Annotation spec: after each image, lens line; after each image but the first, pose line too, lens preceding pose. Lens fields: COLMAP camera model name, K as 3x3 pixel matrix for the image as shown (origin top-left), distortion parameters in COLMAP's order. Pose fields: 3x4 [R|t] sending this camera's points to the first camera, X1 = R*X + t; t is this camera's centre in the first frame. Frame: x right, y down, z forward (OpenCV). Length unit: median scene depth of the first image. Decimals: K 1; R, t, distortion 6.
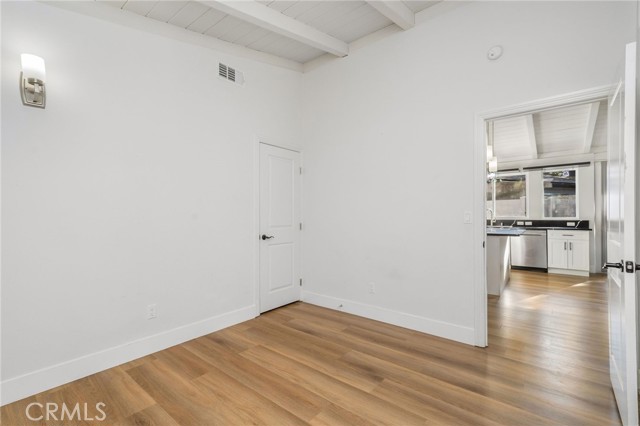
lens RADIAL K [[288.1, 0, 314.3], [0, 288.1, 213.5], [0, 0, 1]] dist [0.014192, 0.000273]
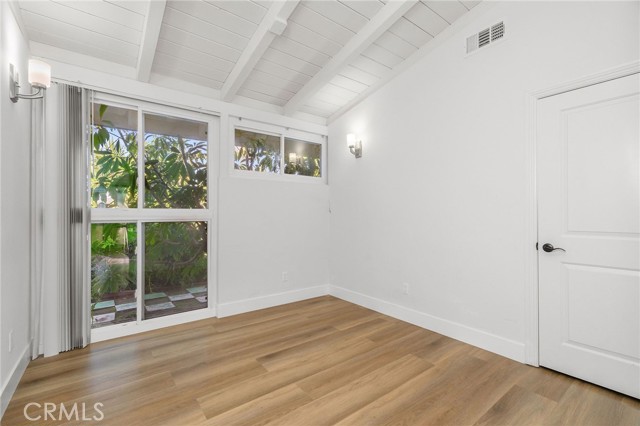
lens RADIAL K [[287.6, 0, 320.0], [0, 287.6, 213.0], [0, 0, 1]] dist [0.004369, 0.000513]
pose [[-0.228848, -0.004708, -0.973451, 0.770832], [0.006884, 0.999955, -0.006455, 0.013034], [0.973438, -0.008178, -0.228805, 0.946884]]
